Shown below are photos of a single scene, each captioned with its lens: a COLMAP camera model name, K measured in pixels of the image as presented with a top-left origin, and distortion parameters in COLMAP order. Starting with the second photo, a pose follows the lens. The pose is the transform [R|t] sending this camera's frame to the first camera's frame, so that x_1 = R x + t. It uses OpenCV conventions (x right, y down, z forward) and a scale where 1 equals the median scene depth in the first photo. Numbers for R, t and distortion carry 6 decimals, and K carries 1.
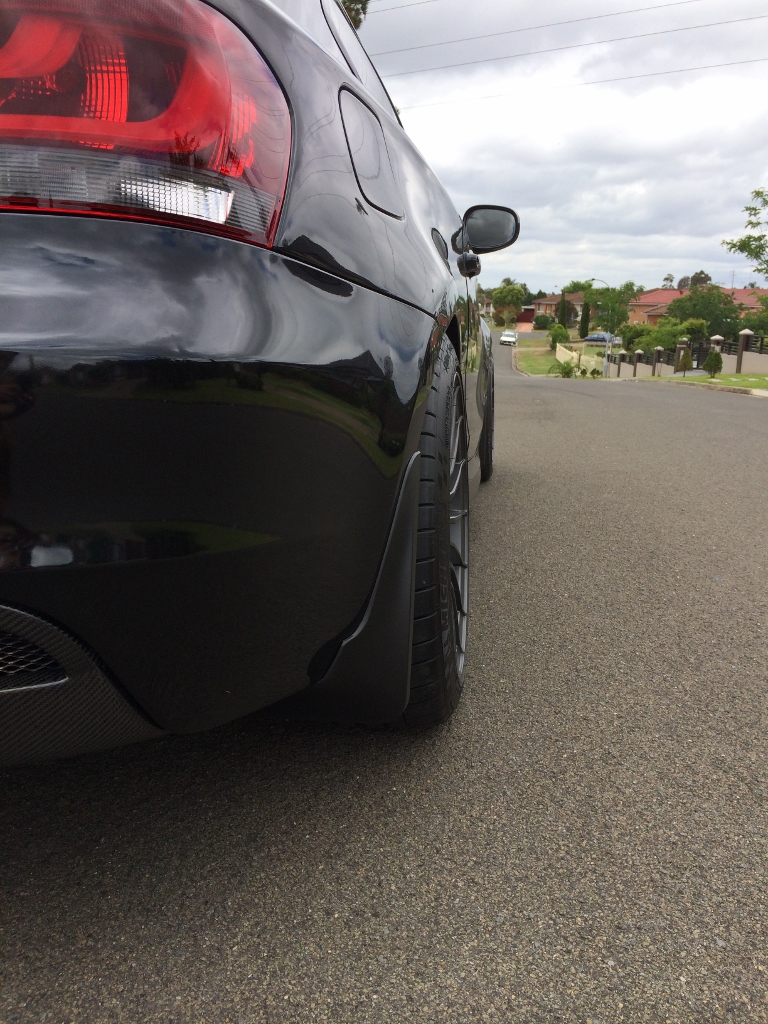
lens RADIAL K [[869.6, 0, 382.7], [0, 869.6, 512.8], [0, 0, 1]] dist [0.085491, -0.124542]
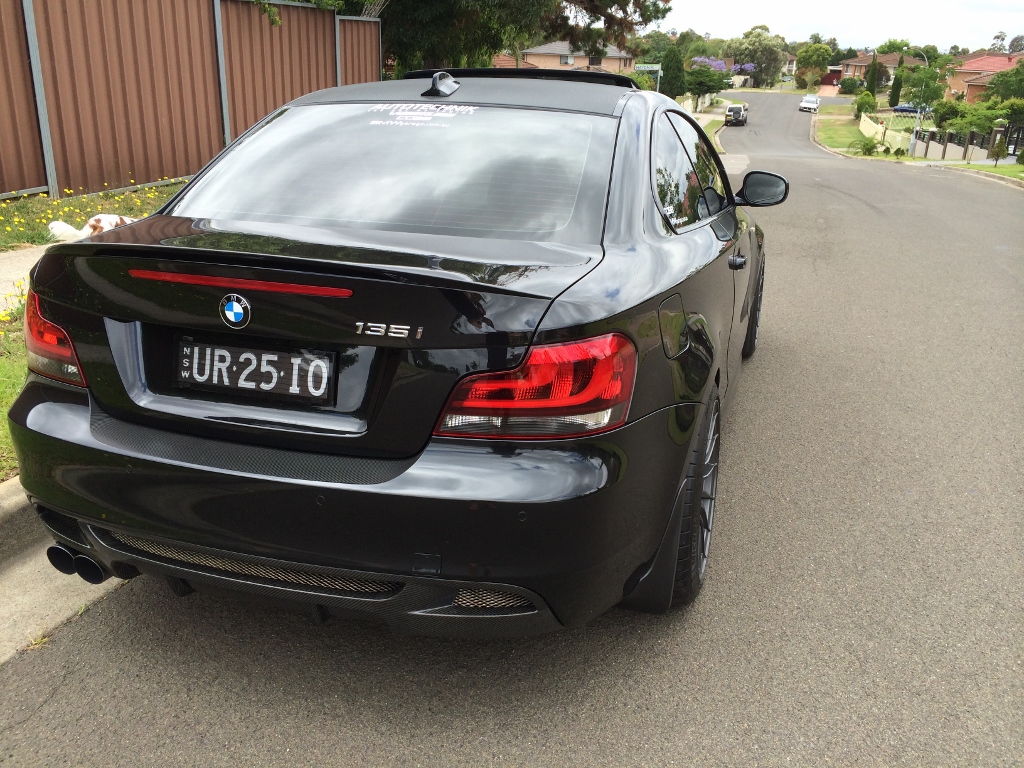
lens RADIAL K [[869.6, 0, 510.7], [0, 869.6, 376.6], [0, 0, 1]] dist [0.085491, -0.124542]
pose [[0.984574, 0.077042, -0.157097, -0.043042], [-0.057581, 0.990501, 0.124872, -0.408377], [0.165225, -0.113900, 0.979657, -0.729360]]
